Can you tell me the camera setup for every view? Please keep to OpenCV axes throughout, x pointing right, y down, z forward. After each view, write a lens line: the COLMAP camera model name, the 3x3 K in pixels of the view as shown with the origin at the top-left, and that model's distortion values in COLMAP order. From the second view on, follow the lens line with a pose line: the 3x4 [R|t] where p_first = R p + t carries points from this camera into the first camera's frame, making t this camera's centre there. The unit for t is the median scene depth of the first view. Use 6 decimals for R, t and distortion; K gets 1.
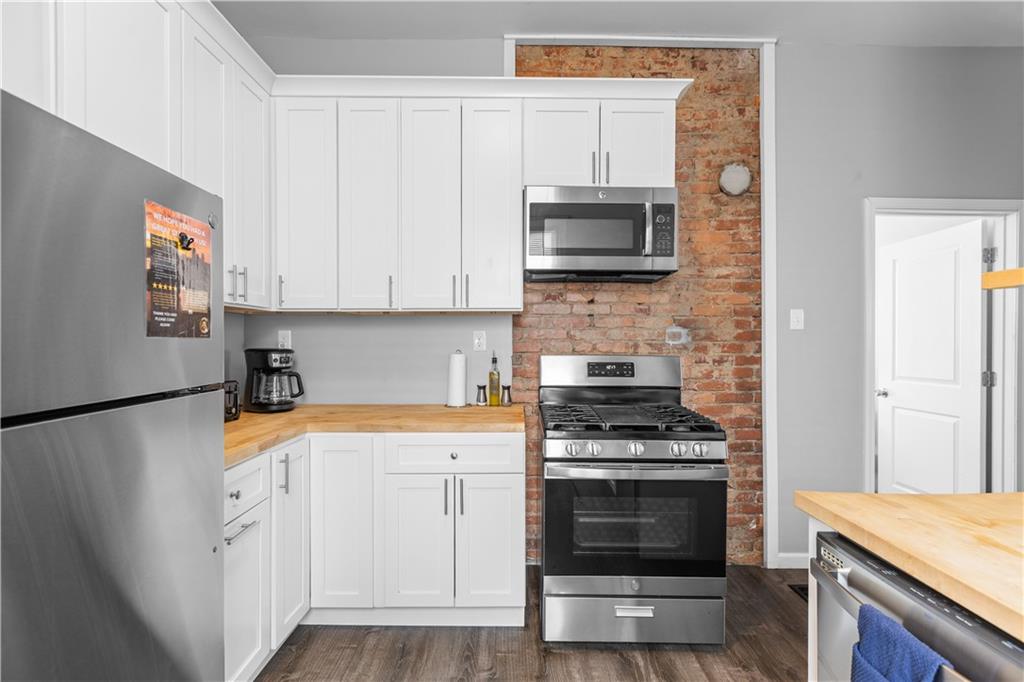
lens RADIAL K [[473.6, 0, 516.8], [0, 473.6, 343.3], [0, 0, 1]] dist [0.001881, 0.000385]
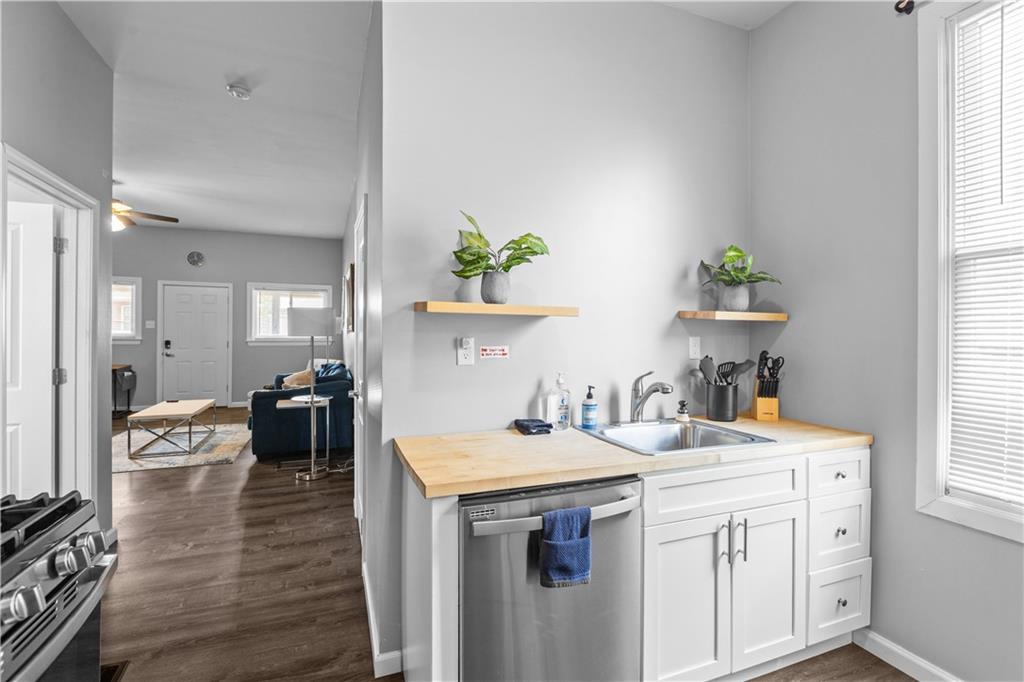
lens RADIAL K [[474.9, 0, 513.8], [0, 474.9, 336.5], [0, 0, 1]] dist [-0.005197, -0.000282]
pose [[-0.365390, -0.012458, 0.930771, -0.222448], [-0.004112, 0.999922, 0.011770, -0.020408], [-0.930845, 0.000473, -0.365413, 0.530674]]
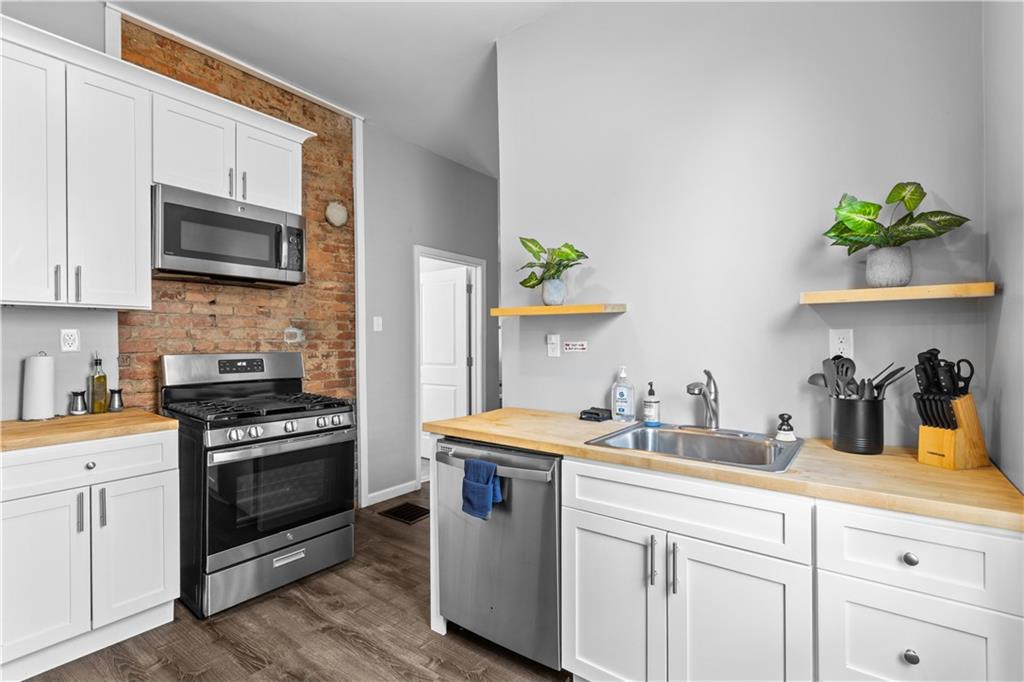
lens RADIAL K [[473.6, 0, 513.8], [0, 473.6, 342.5], [0, 0, 1]] dist [0.001881, 0.000385]
pose [[0.604045, -0.008244, 0.796907, -0.277673], [0.007952, 0.999959, 0.004317, 0.001050], [-0.796910, 0.003729, 0.604086, -0.159787]]
